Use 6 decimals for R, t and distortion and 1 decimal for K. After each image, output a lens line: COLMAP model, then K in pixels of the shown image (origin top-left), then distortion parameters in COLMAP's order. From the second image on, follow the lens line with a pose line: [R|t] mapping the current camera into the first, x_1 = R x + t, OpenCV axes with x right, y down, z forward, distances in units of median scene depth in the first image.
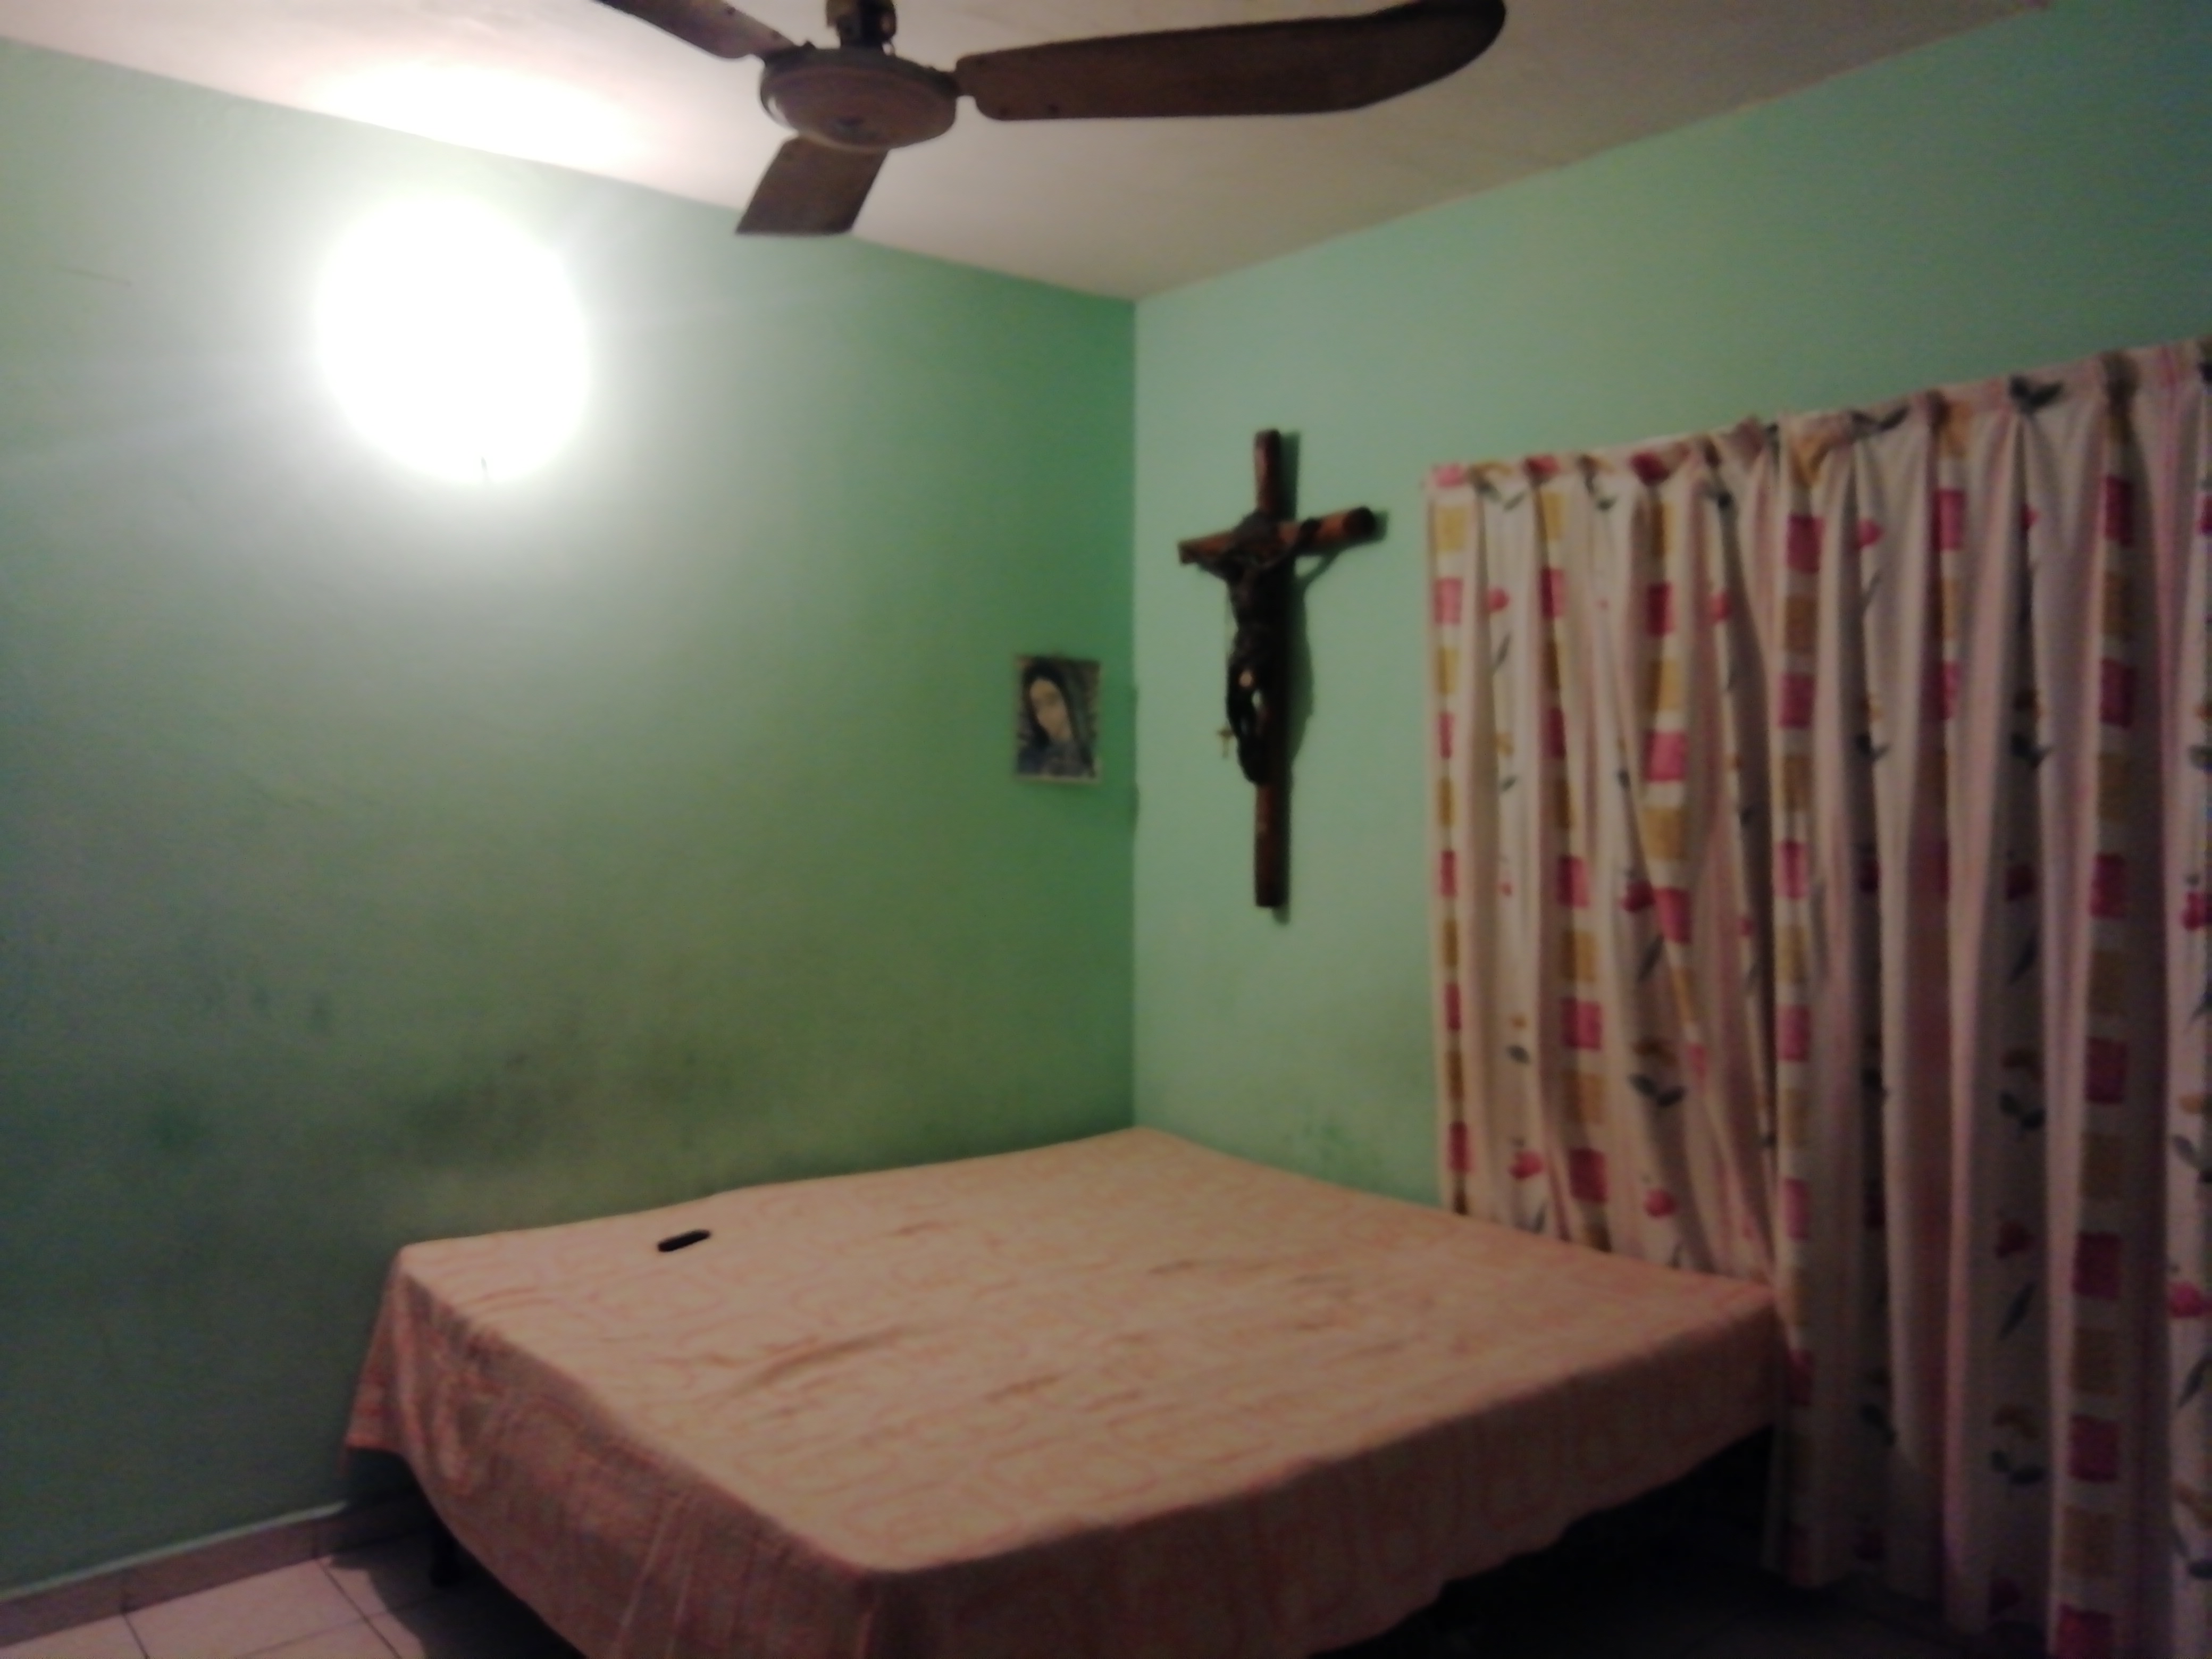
lens RADIAL K [[1643.6, 0, 1125.0], [0, 1643.6, 817.0], [0, 0, 1]] dist [0.051293, -0.064397]
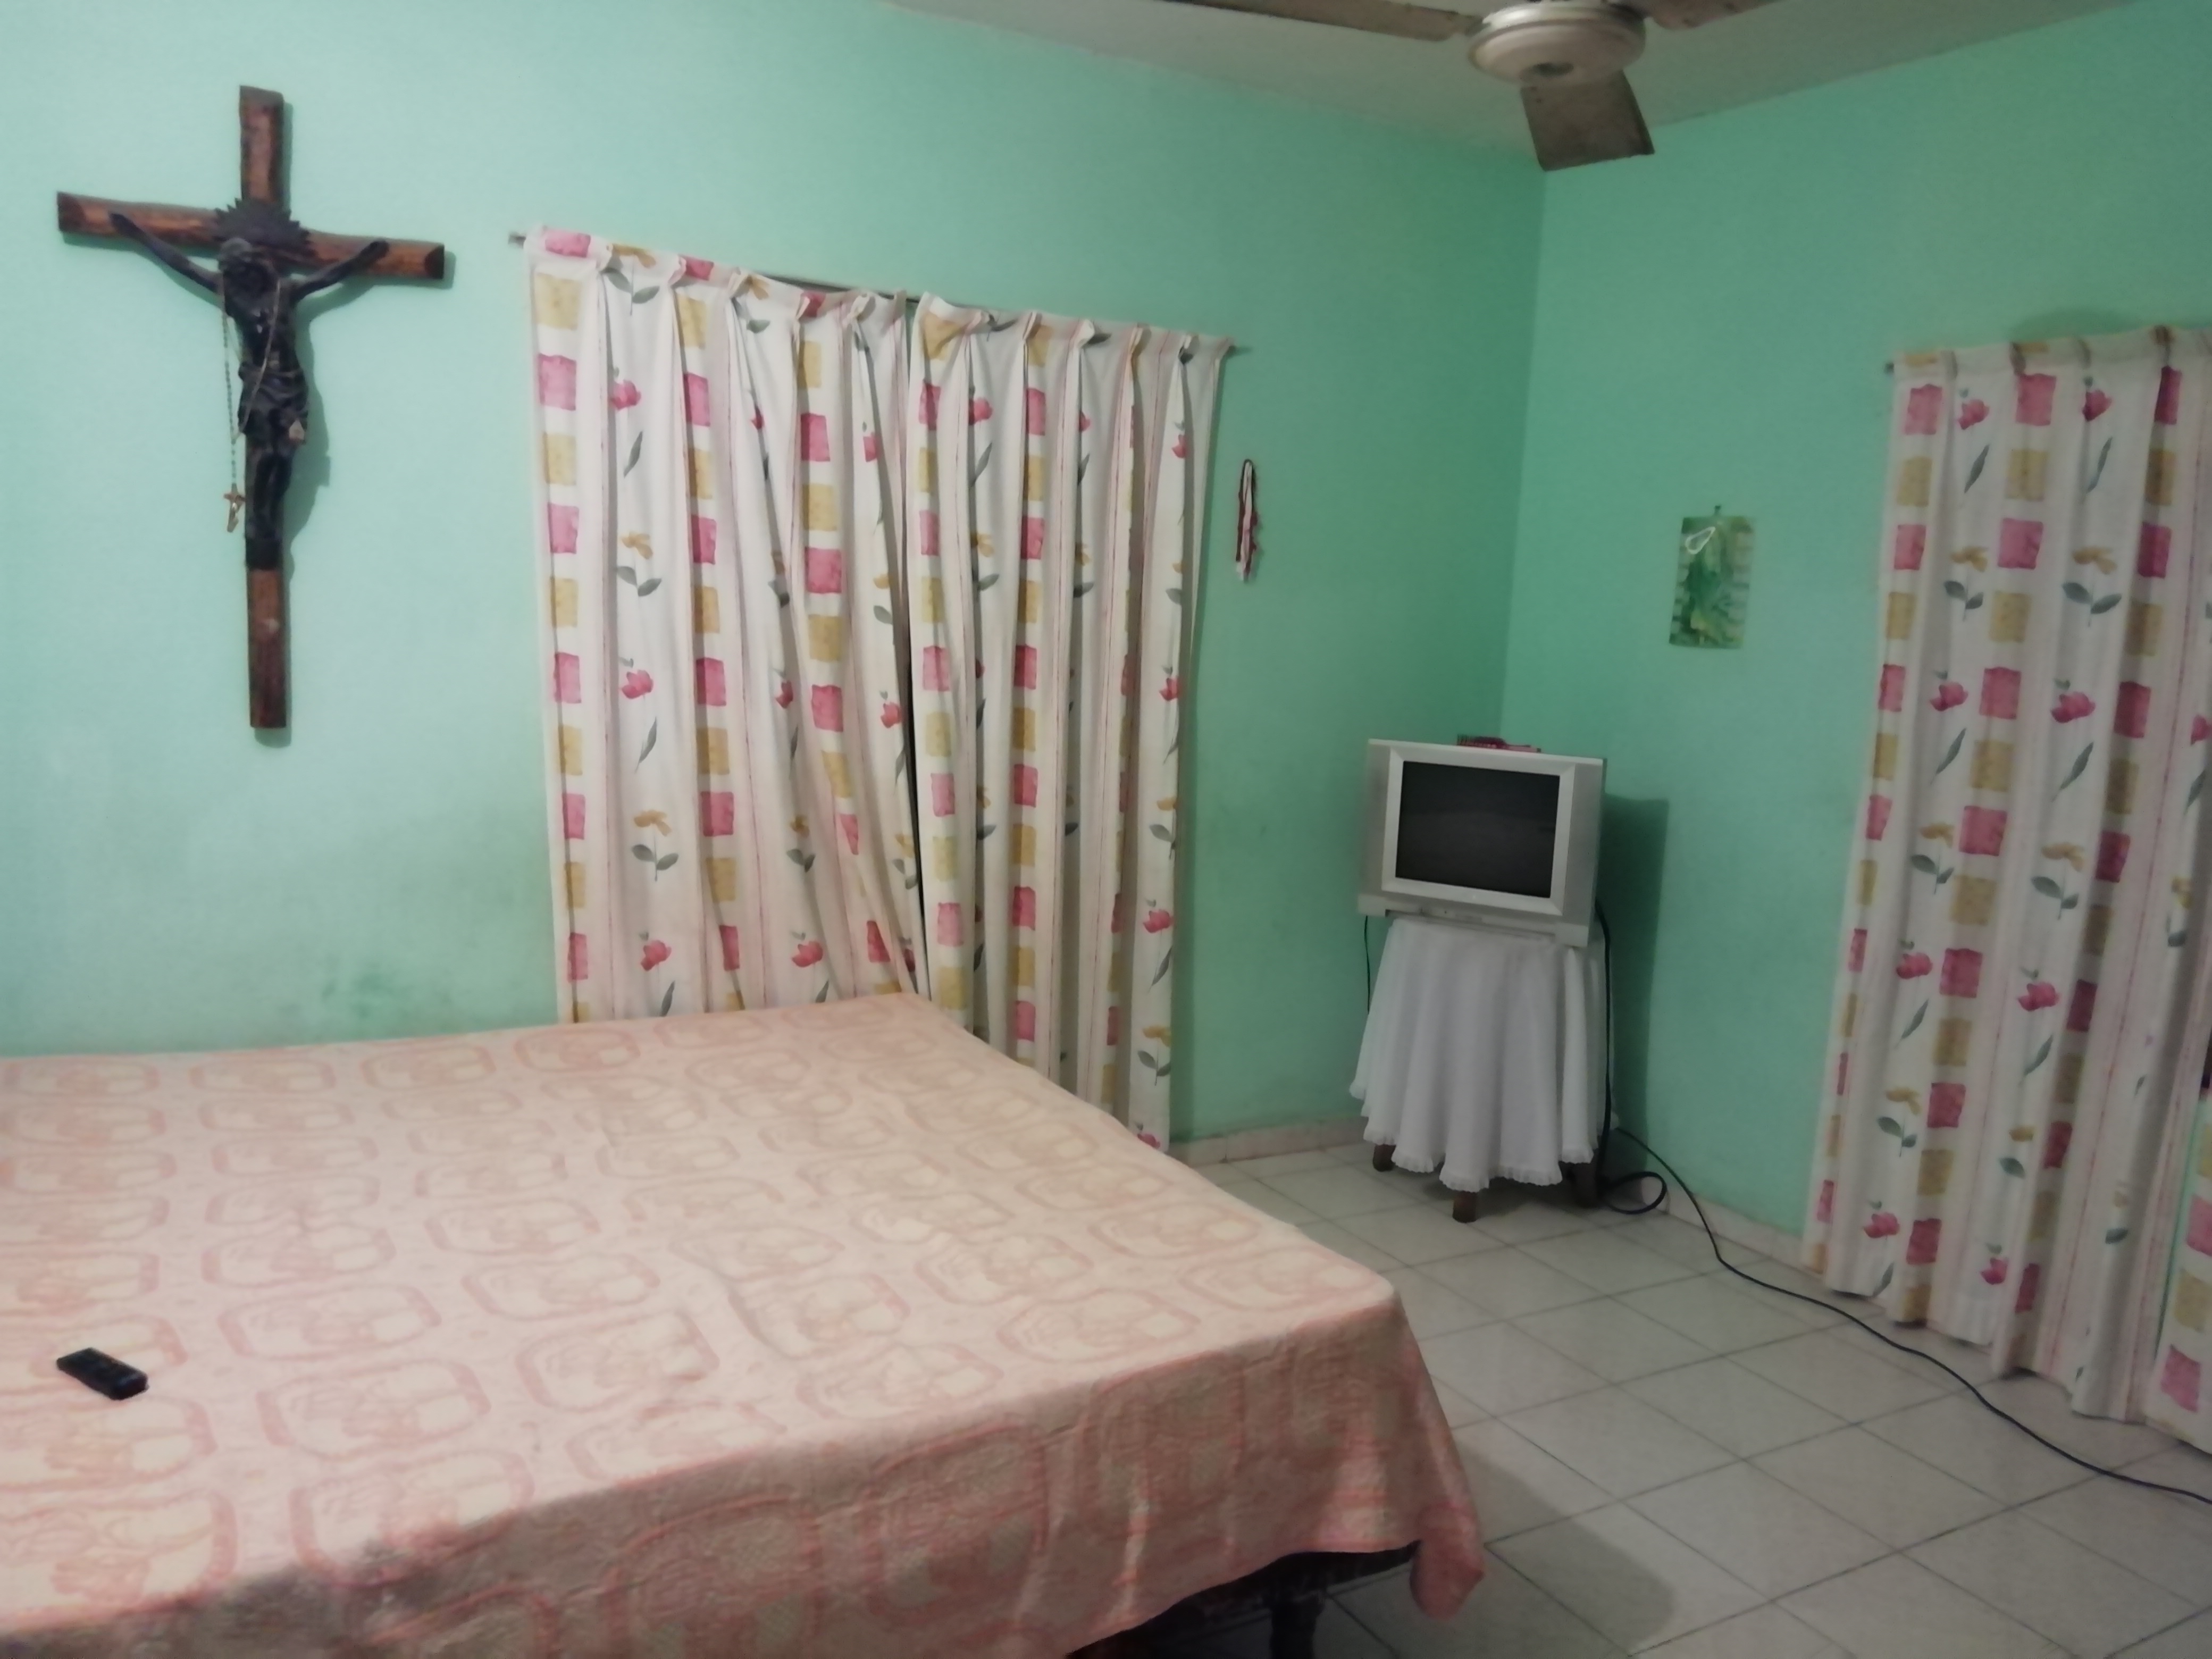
lens RADIAL K [[1643.6, 0, 1125.0], [0, 1643.6, 817.0], [0, 0, 1]] dist [0.051293, -0.064397]
pose [[0.201355, -0.138389, 0.969693, -0.721771], [-0.040581, 0.987941, 0.149419, -0.045243], [-0.978677, -0.069437, 0.193311, 0.530302]]
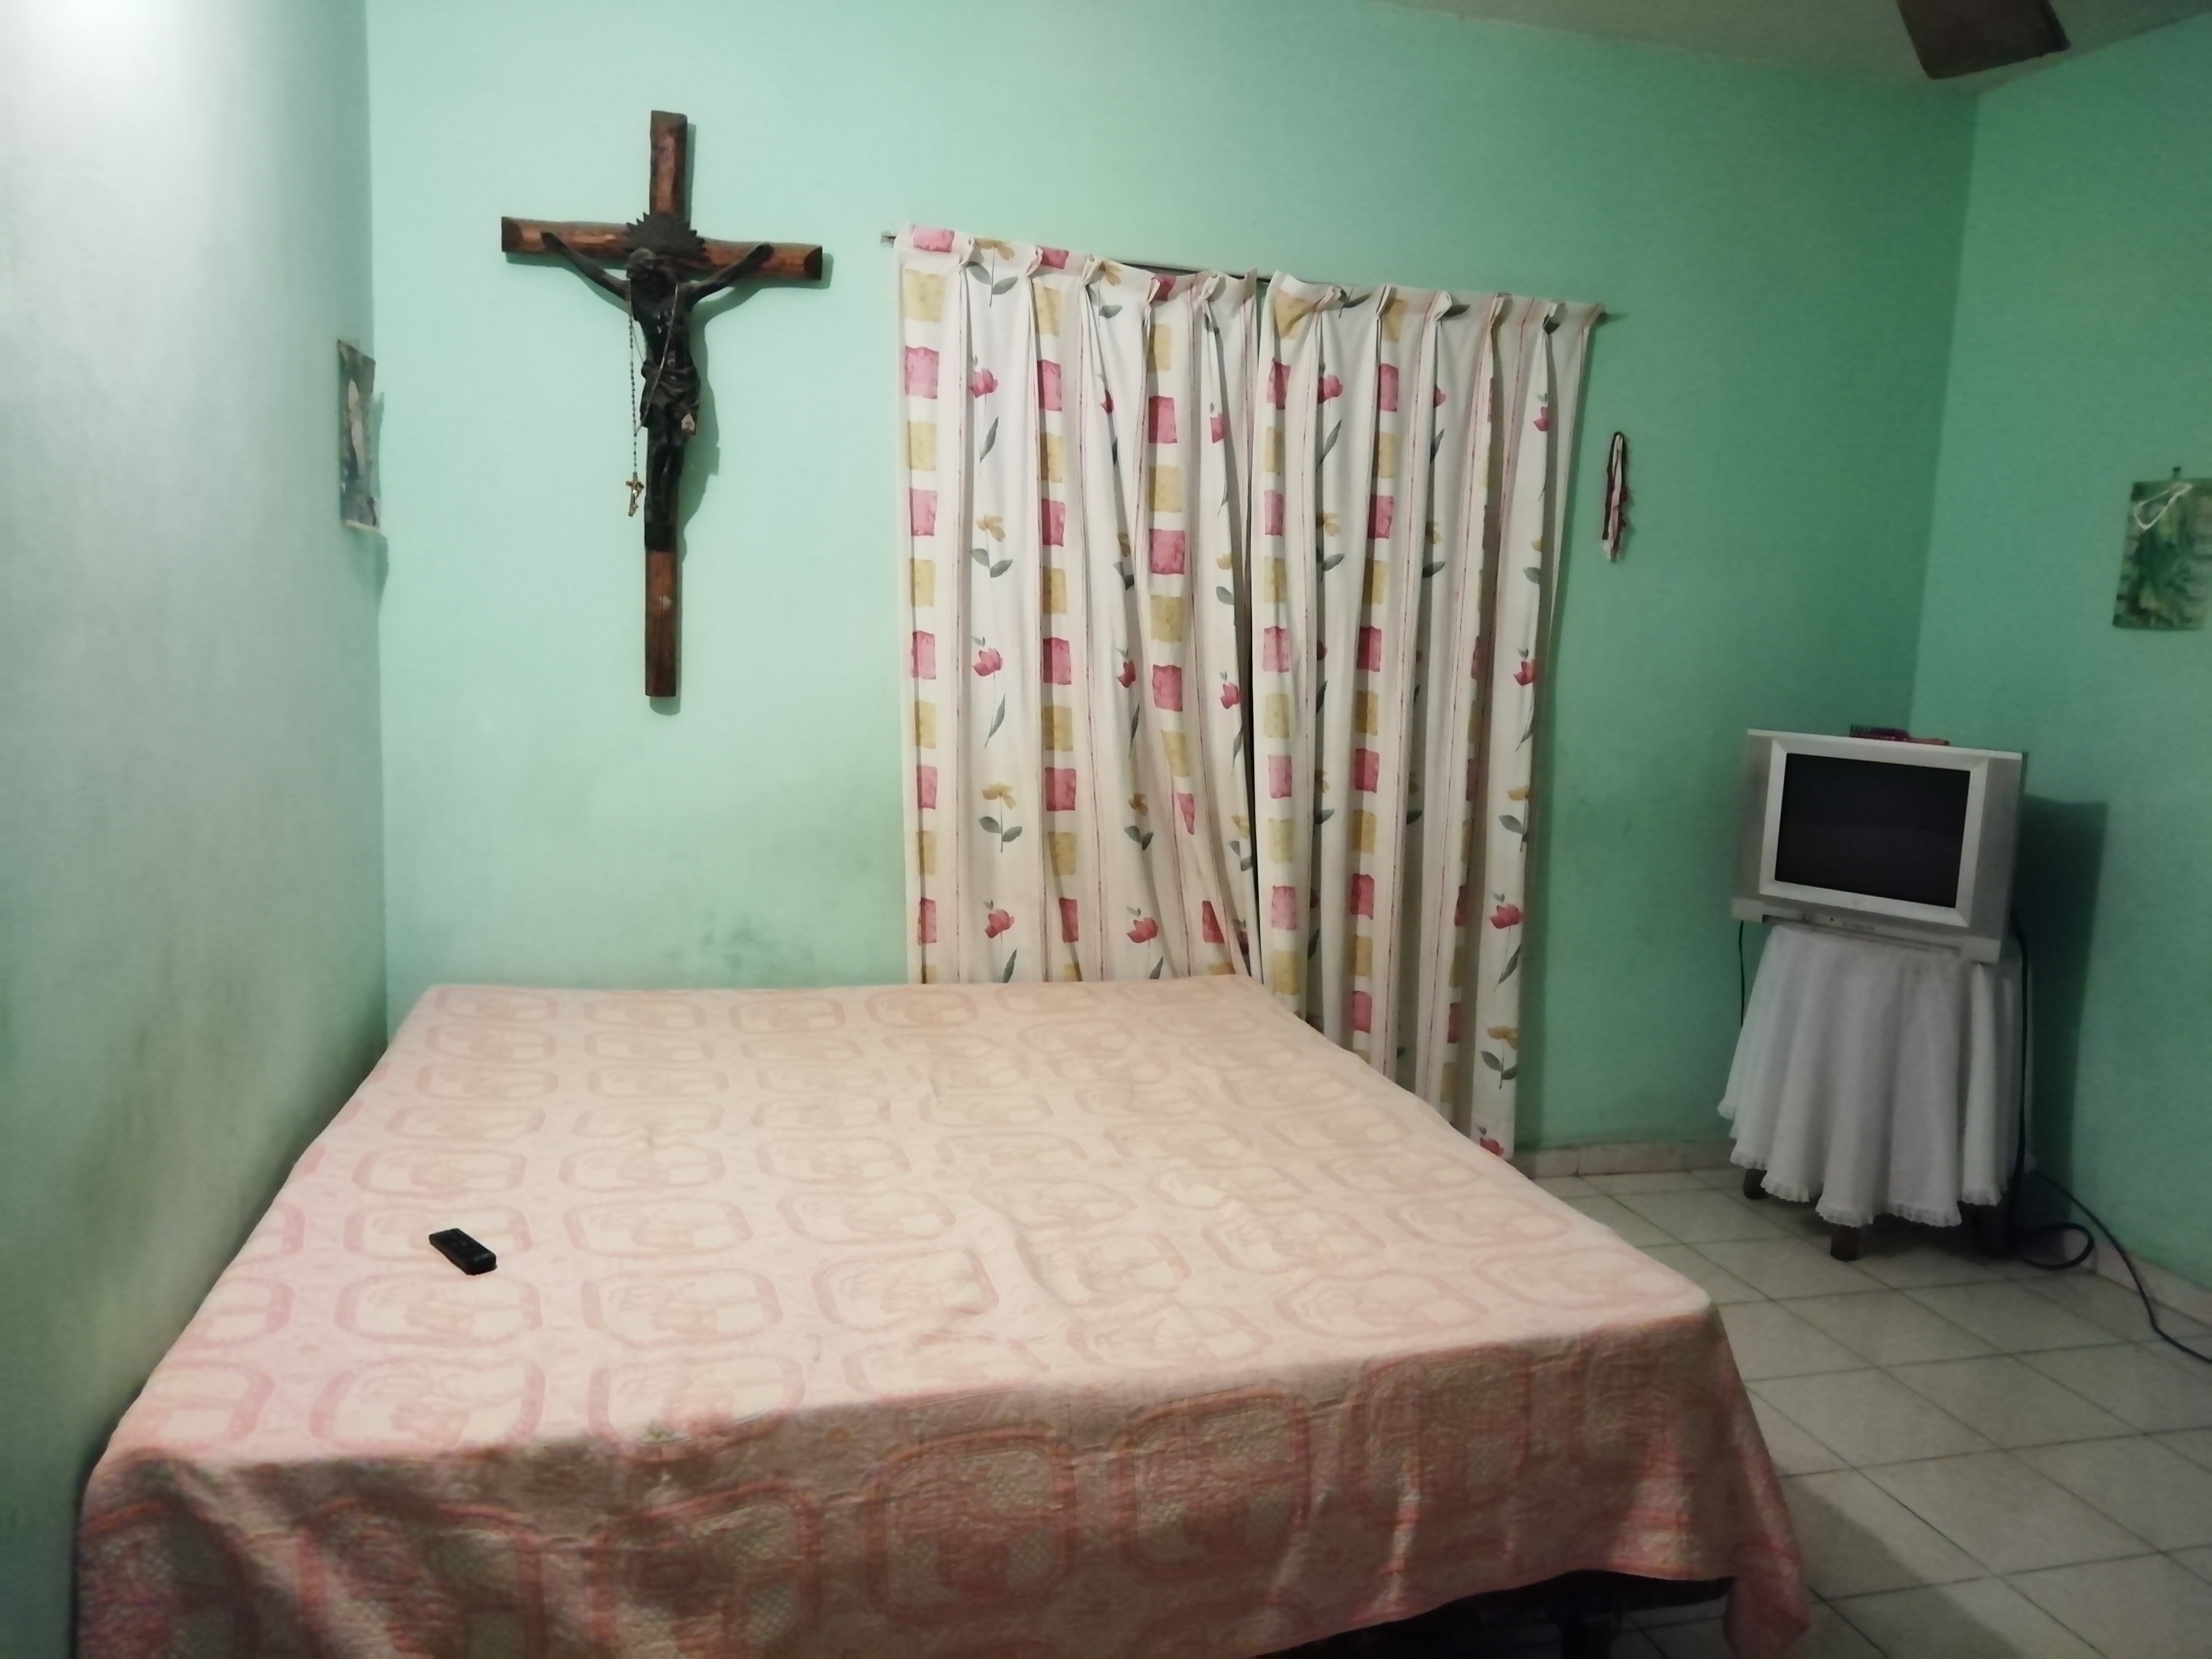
lens RADIAL K [[1643.6, 0, 1125.0], [0, 1643.6, 817.0], [0, 0, 1]] dist [0.051293, -0.064397]
pose [[0.434172, -0.119024, 0.892932, -0.699025], [-0.031783, 0.988592, 0.147229, -0.020934], [-0.900269, -0.092303, 0.425435, 0.488555]]
